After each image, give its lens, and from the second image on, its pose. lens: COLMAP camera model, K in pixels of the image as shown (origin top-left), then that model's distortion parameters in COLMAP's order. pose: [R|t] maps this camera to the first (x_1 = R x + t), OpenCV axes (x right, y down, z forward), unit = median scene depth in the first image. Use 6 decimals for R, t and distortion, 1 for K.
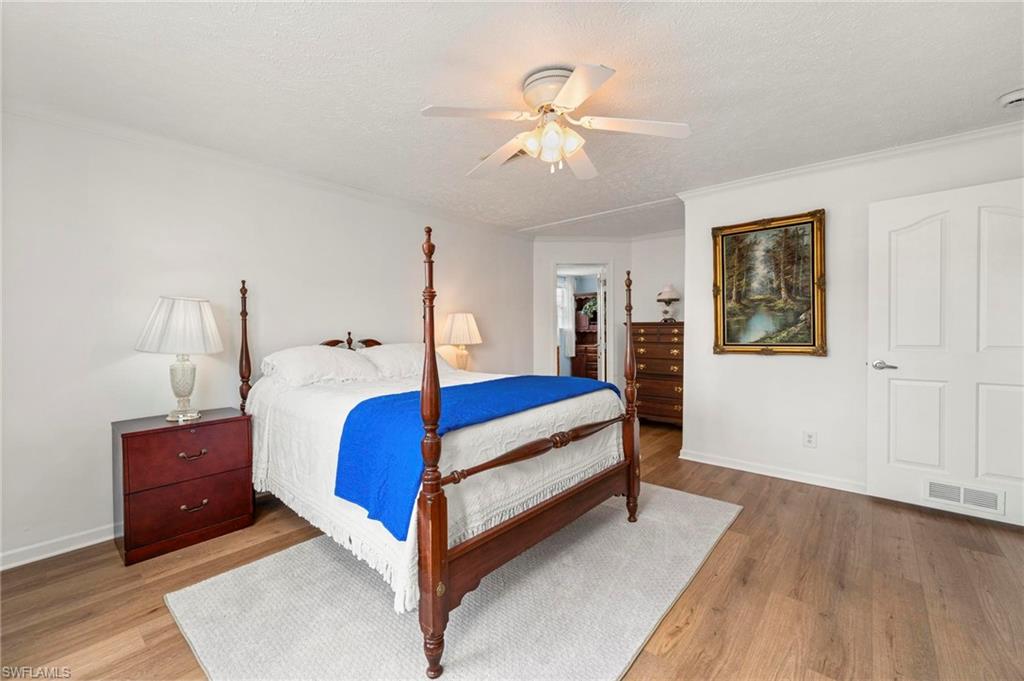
lens RADIAL K [[427.0, 0, 514.2], [0, 427.0, 339.5], [0, 0, 1]] dist [-0.001428, 0.000238]
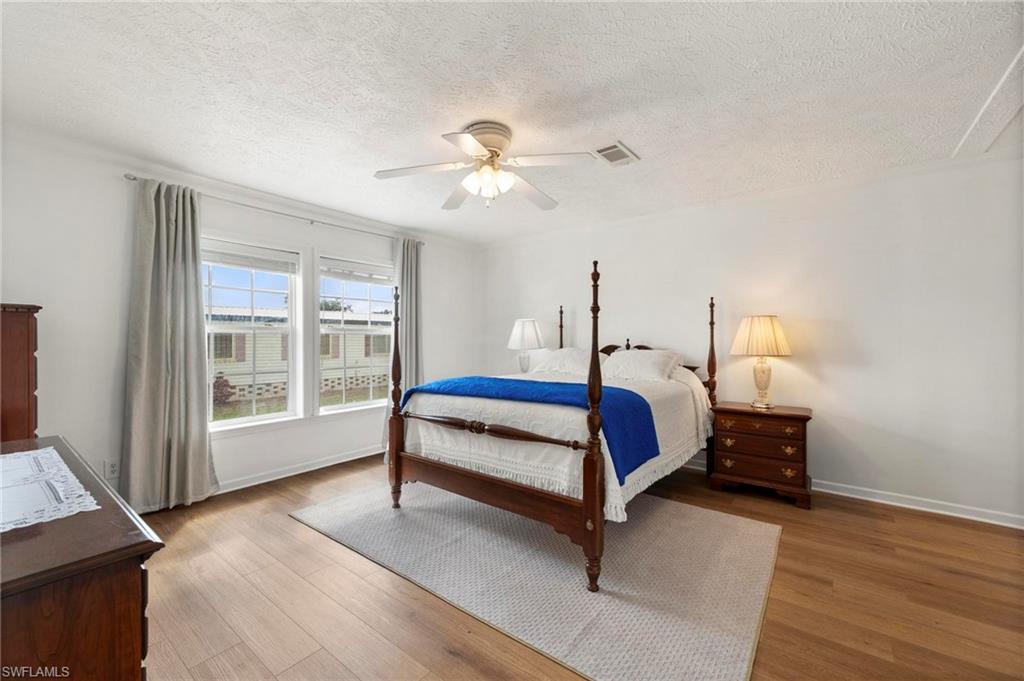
lens RADIAL K [[414.3, 0, 512.0], [0, 414.3, 346.1], [0, 0, 1]] dist [0.000513, 0.000301]
pose [[0.043330, 0.026245, -0.998716, 1.027183], [-0.027823, 0.999299, 0.025053, -0.022808], [0.998673, 0.026702, 0.044030, 0.833514]]
